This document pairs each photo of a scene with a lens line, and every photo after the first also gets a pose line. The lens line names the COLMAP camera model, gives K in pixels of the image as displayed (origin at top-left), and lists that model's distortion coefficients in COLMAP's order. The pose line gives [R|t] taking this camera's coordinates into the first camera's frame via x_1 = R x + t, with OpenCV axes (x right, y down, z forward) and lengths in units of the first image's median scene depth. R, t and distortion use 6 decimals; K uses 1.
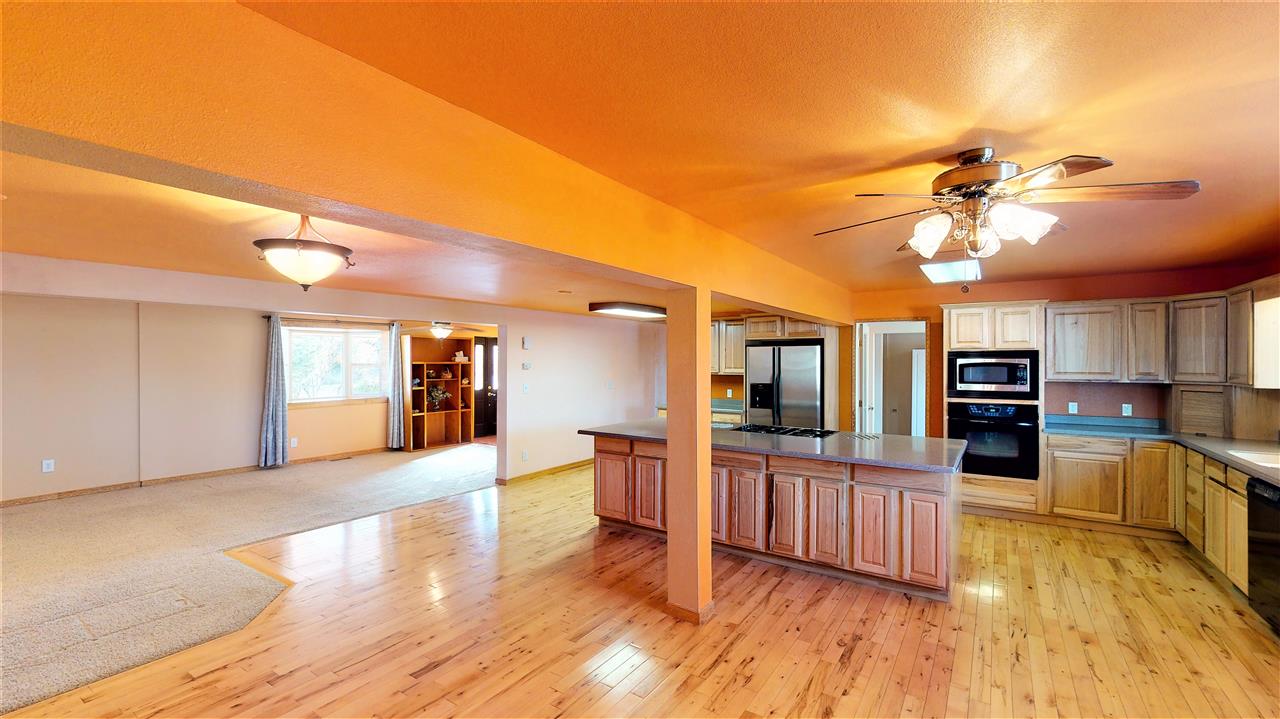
lens RADIAL K [[516.3, 0, 639.2], [0, 516.3, 367.3], [0, 0, 1]] dist [0.000498, 0.000391]
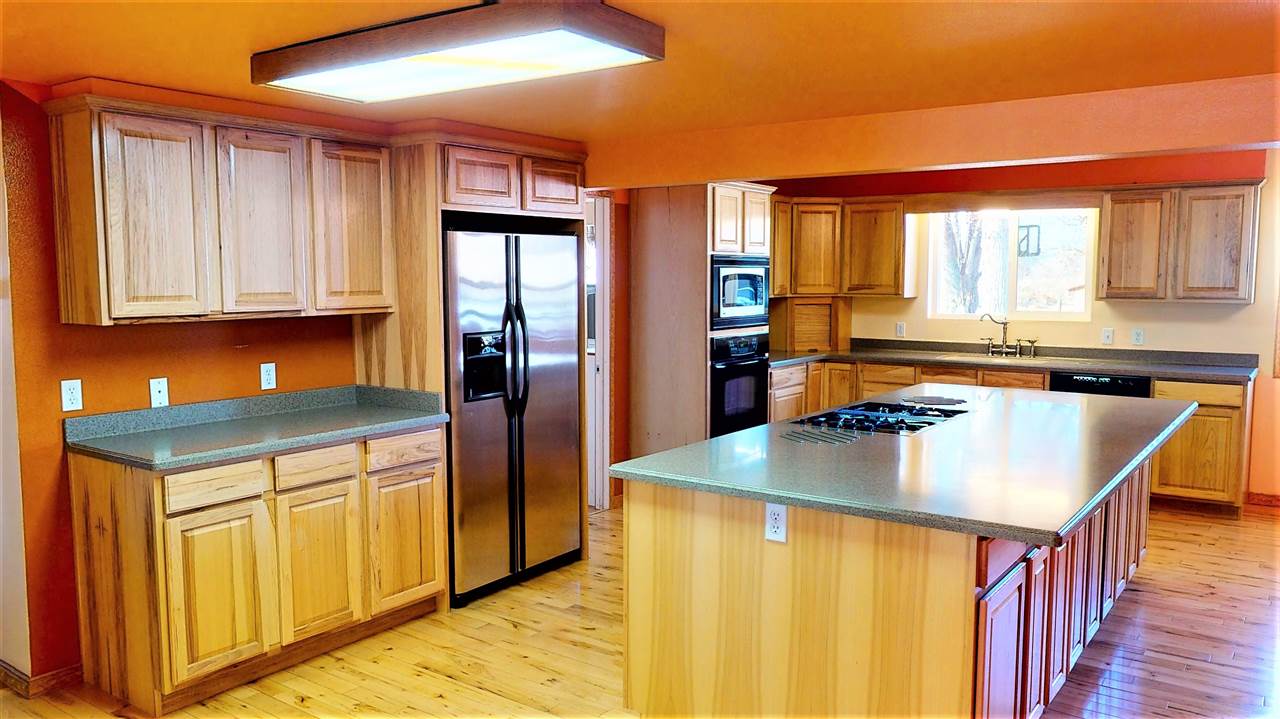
lens RADIAL K [[956.3, 0, 639.1], [0, 956.3, 356.7], [0, 0, 1]] dist [-0.002244, -0.001218]
pose [[0.027182, -0.092542, 0.995338, -0.447369], [0.007522, 0.995696, 0.092370, -0.013899], [-0.999602, 0.004976, 0.027761, 0.881888]]
